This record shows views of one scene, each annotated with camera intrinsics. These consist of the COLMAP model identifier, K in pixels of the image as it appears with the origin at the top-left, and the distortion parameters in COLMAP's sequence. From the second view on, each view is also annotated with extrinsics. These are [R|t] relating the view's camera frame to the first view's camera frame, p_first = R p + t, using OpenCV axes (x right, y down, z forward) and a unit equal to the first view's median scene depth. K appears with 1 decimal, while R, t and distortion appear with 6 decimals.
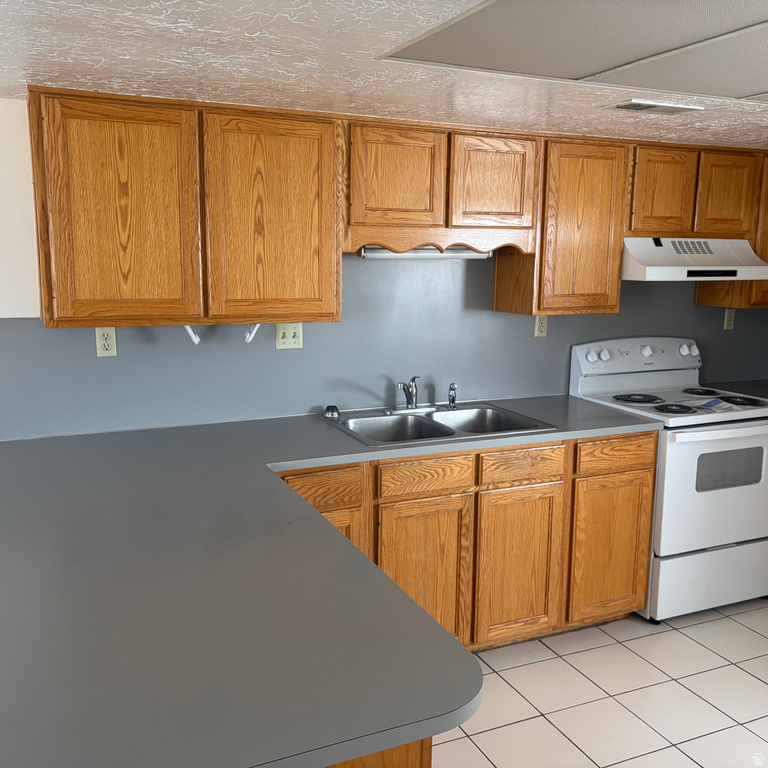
lens RADIAL K [[777.7, 0, 378.2], [0, 777.7, 380.6], [0, 0, 1]] dist [0.022646, 0.000000]
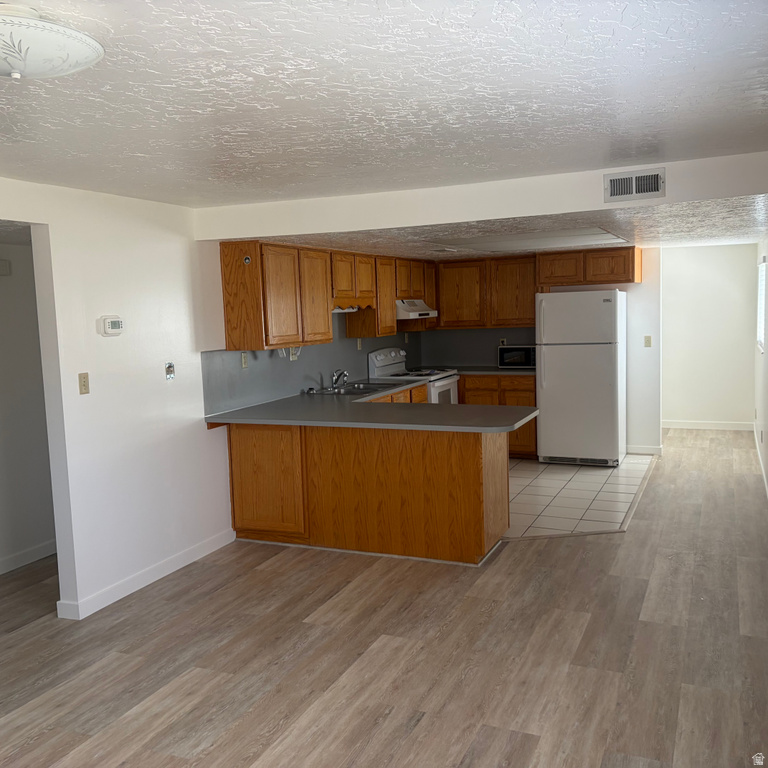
lens RADIAL K [[777.7, 0, 386.0], [0, 777.7, 377.7], [0, 0, 1]] dist [0.022646, 0.000000]
pose [[0.736766, -0.099910, 0.668726, -1.273963], [0.158398, 0.987005, -0.027053, 0.093124], [-0.657333, 0.125856, 0.743017, -0.621212]]
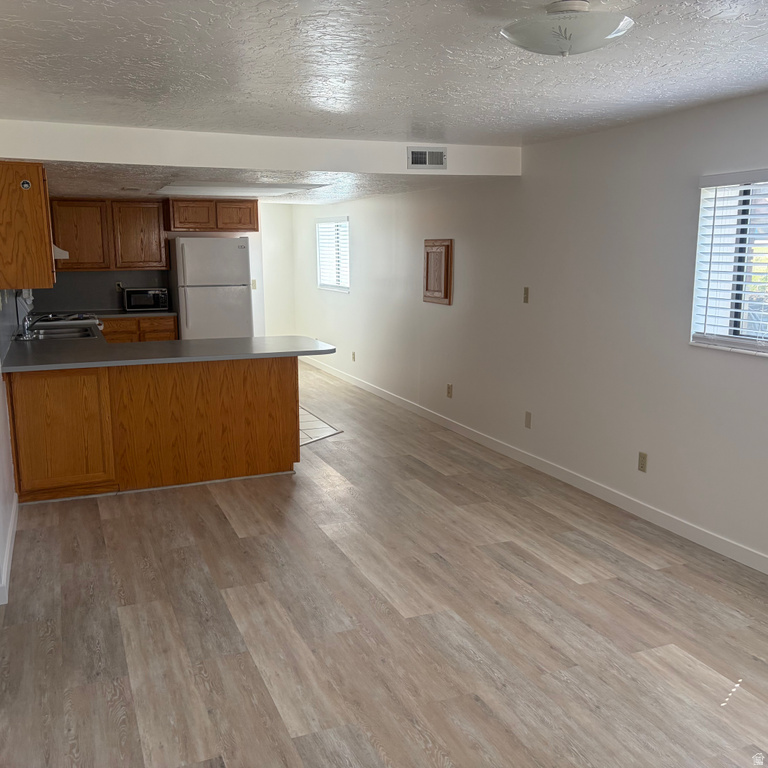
lens RADIAL K [[777.7, 0, 380.2], [0, 777.7, 388.4], [0, 0, 1]] dist [0.022646, 0.000000]
pose [[0.011935, -0.192148, 0.981293, -1.850661], [0.174796, 0.966654, 0.187155, -0.036107], [-0.984532, 0.169292, 0.045123, 0.121429]]
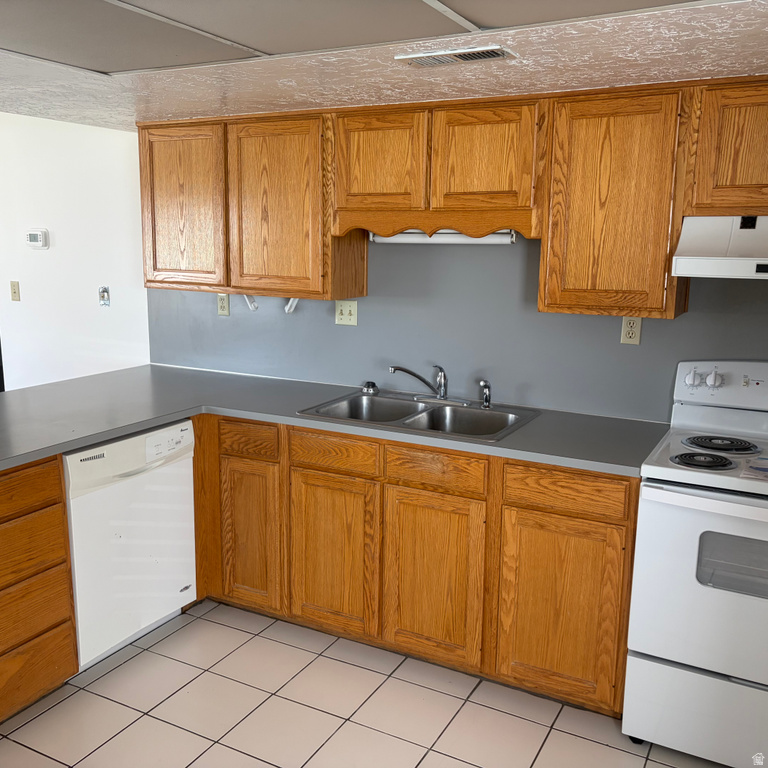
lens RADIAL K [[777.7, 0, 381.1], [0, 777.7, 383.8], [0, 0, 1]] dist [0.022646, 0.000000]
pose [[0.608007, 0.144068, -0.780751, 0.796776], [-0.138815, 0.987540, 0.074124, -0.046692], [0.781702, 0.063312, 0.620430, 0.358323]]
